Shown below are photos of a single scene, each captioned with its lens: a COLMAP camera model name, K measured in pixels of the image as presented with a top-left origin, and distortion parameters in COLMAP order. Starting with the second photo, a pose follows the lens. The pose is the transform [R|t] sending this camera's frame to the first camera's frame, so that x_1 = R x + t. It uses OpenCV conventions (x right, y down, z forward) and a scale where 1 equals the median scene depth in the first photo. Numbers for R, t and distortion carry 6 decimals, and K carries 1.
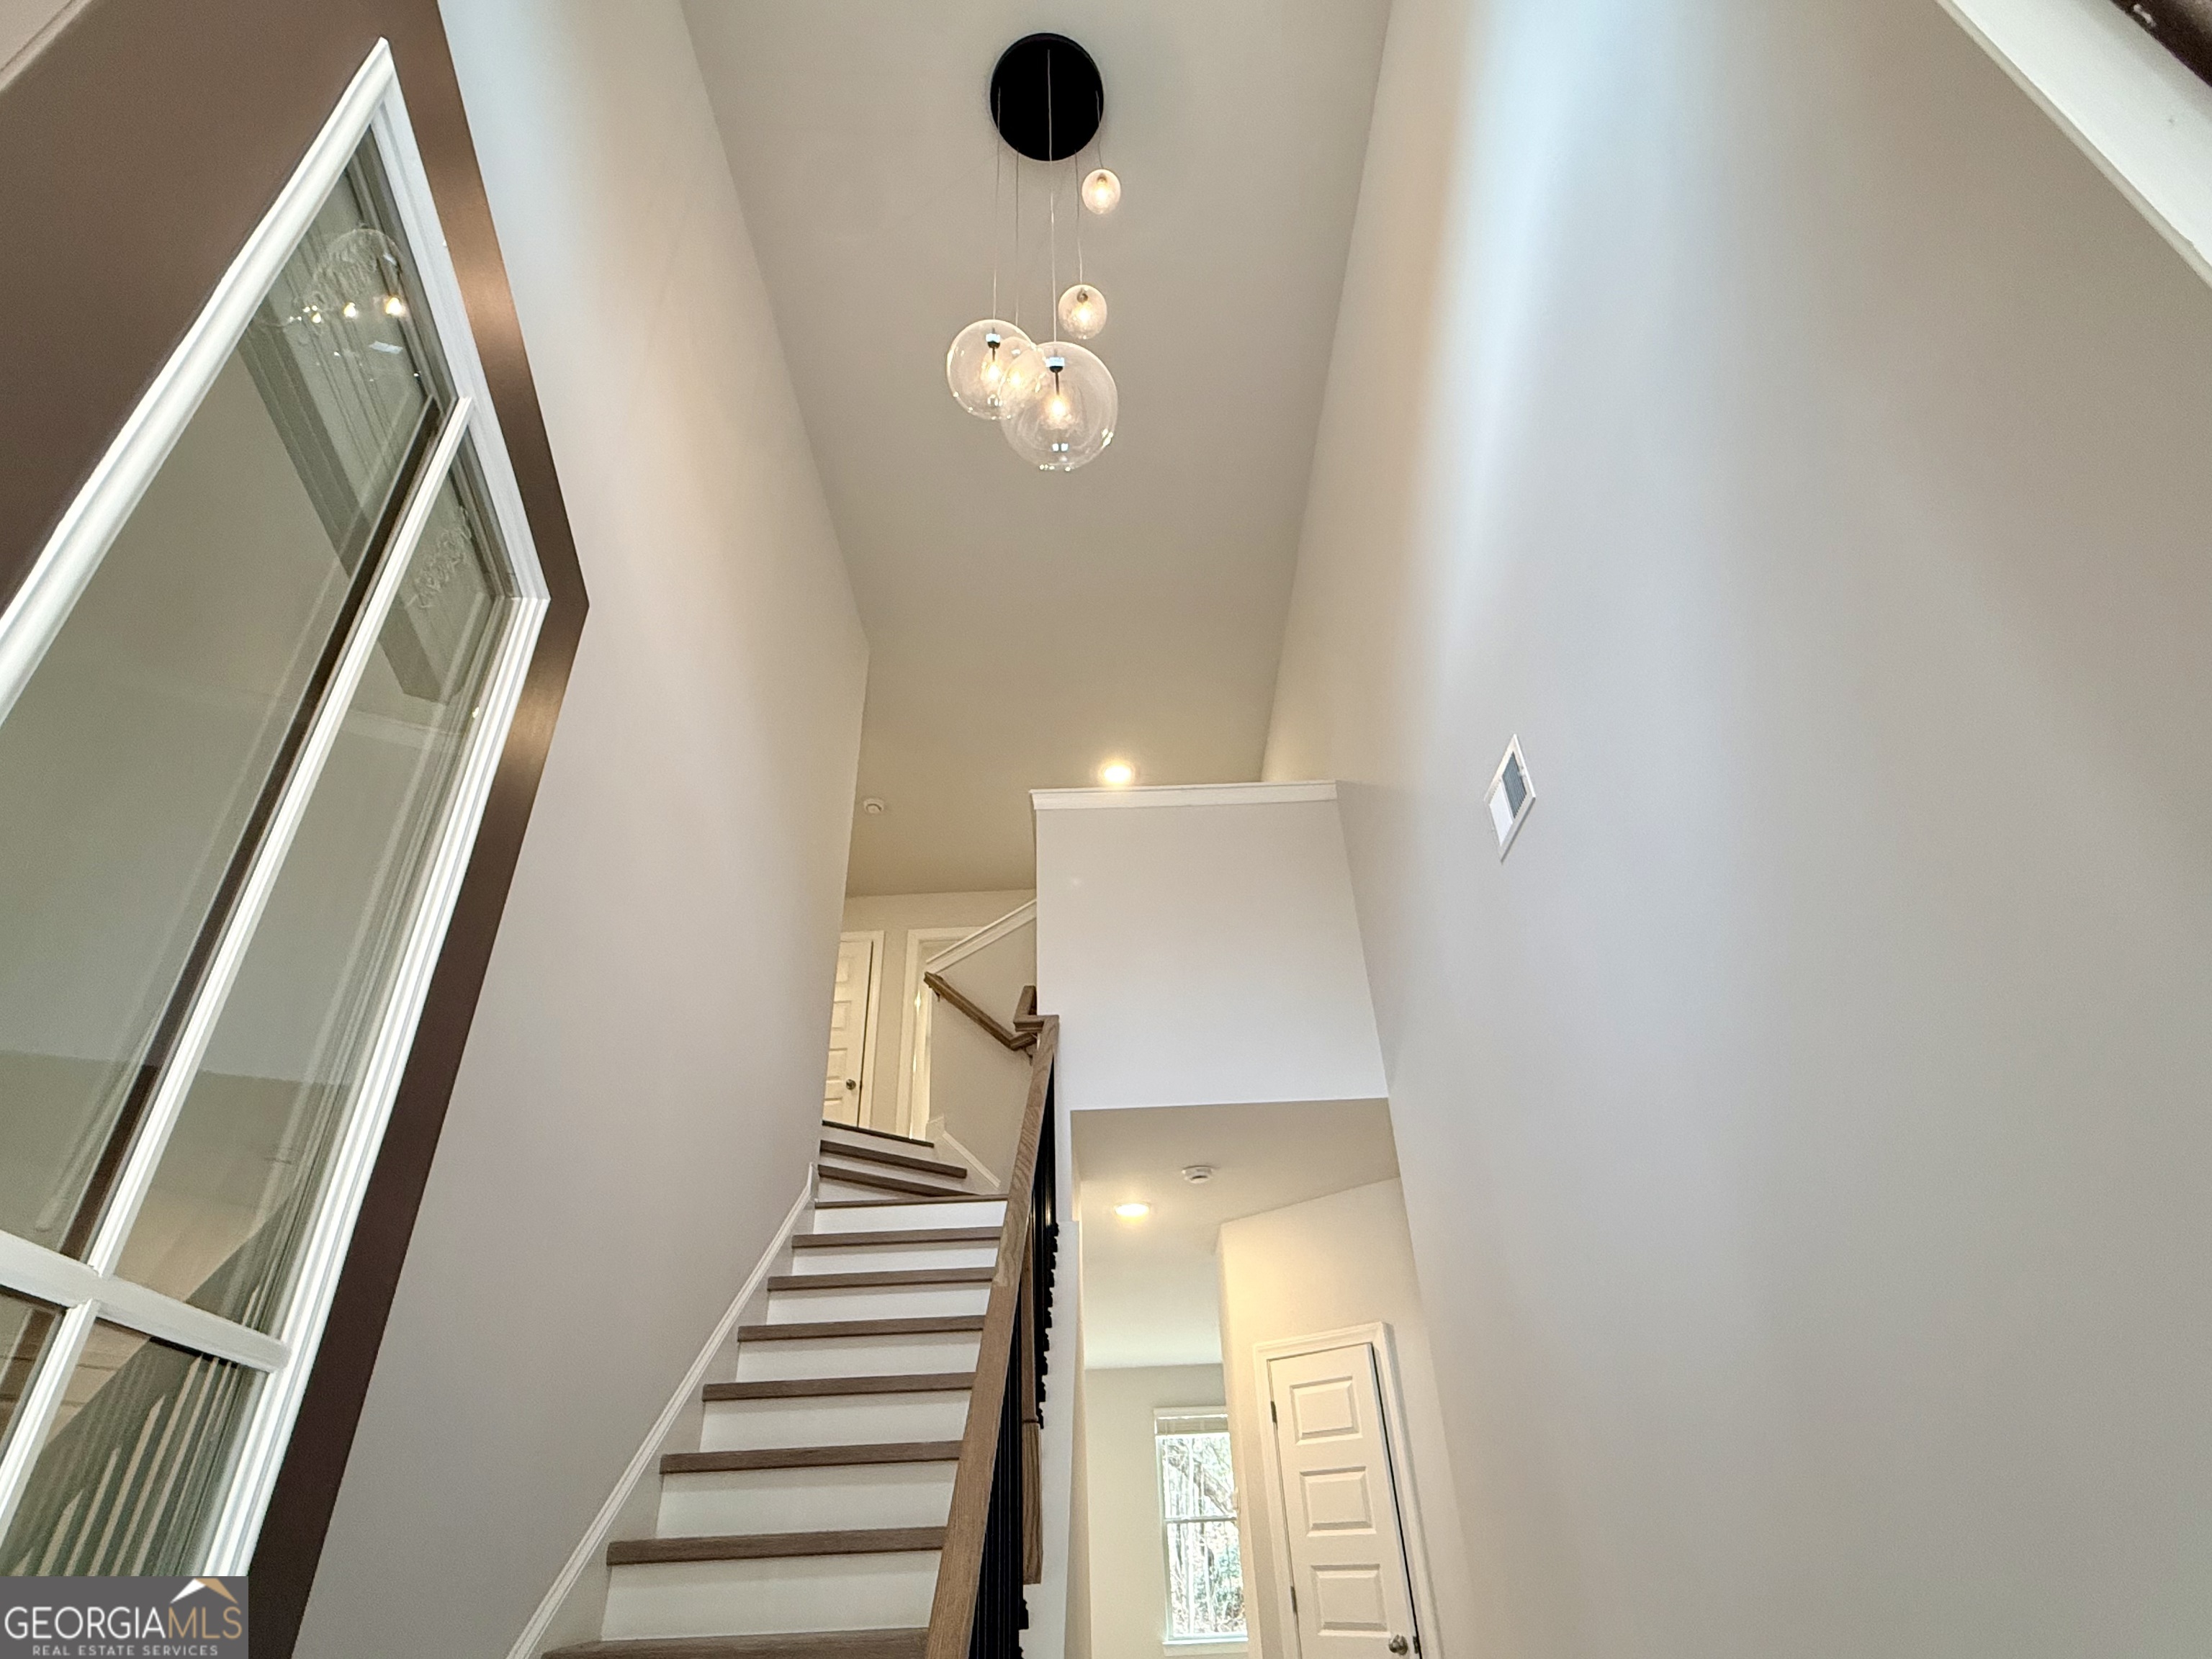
lens RADIAL K [[1102.3, 0, 1103.4], [0, 1102.3, 839.5], [0, 0, 1]] dist [0.019838, 0.000207]
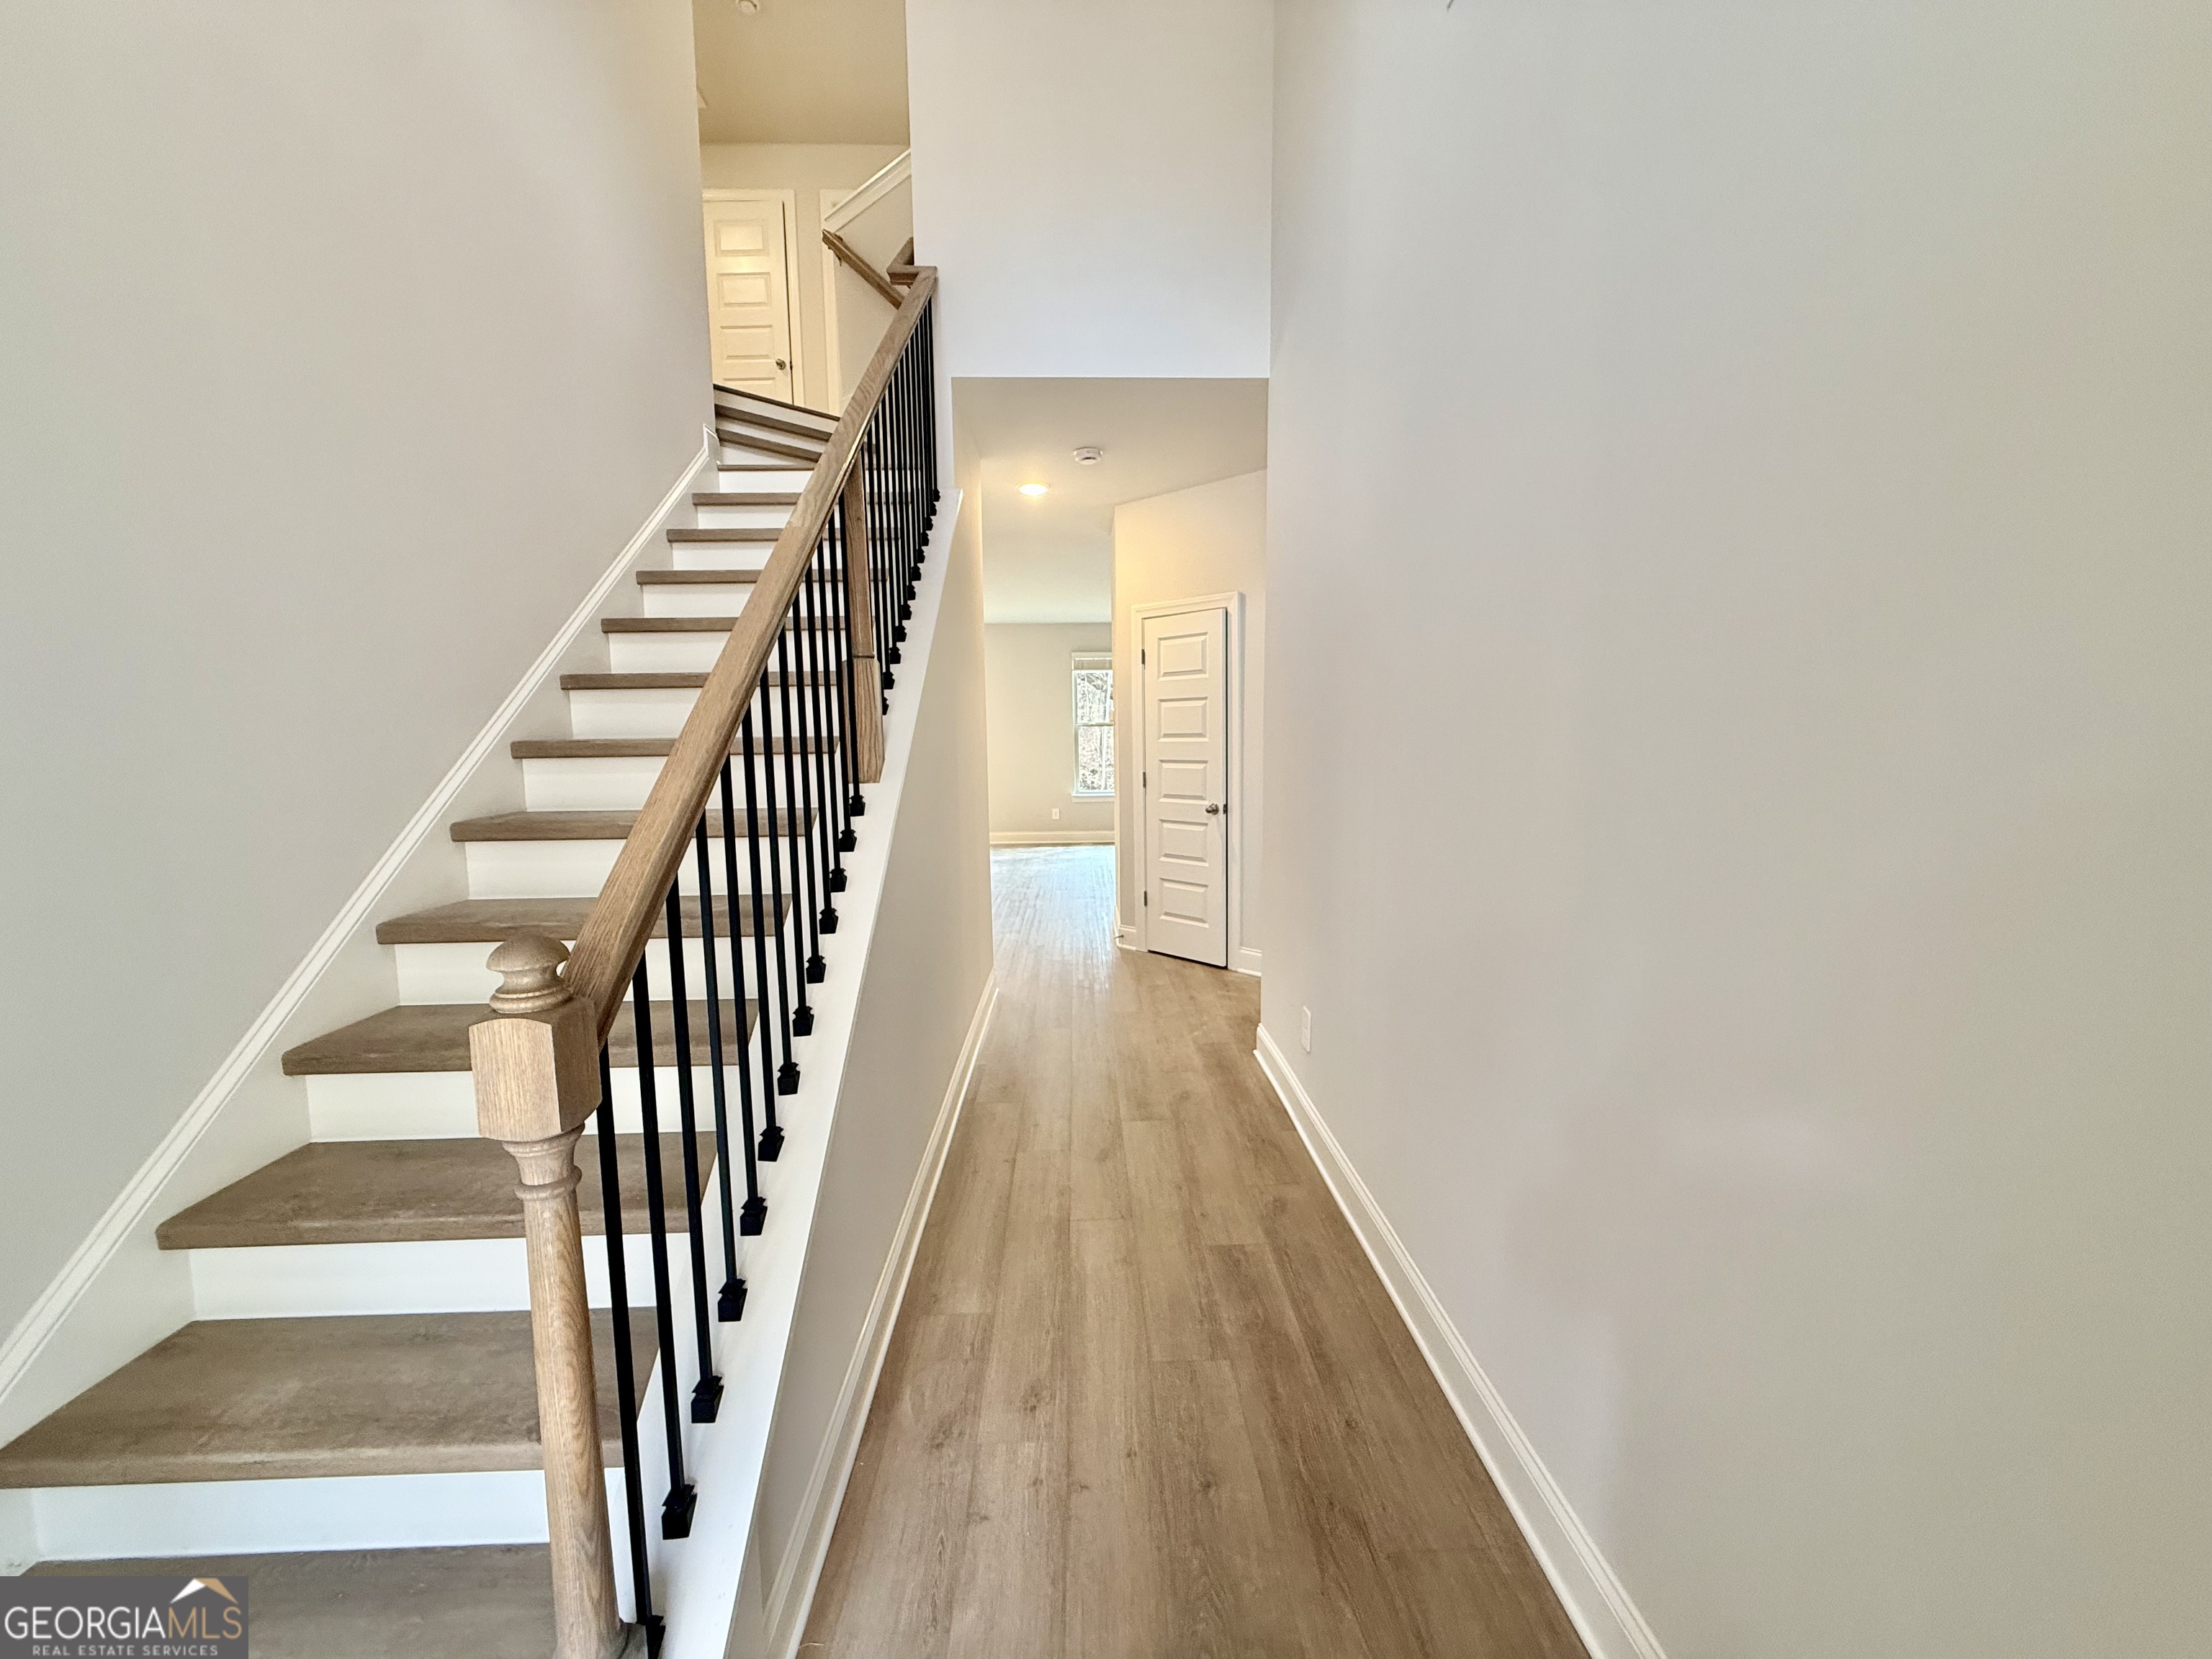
lens RADIAL K [[901.2, 0, 1111.5], [0, 901.2, 807.9], [0, 0, 1]] dist [0.001225, 0.000132]
pose [[0.997119, 0.018452, 0.073568, 0.050581], [-0.058981, 0.798460, 0.599152, 0.052245], [-0.047686, -0.601765, 0.797248, 0.102211]]
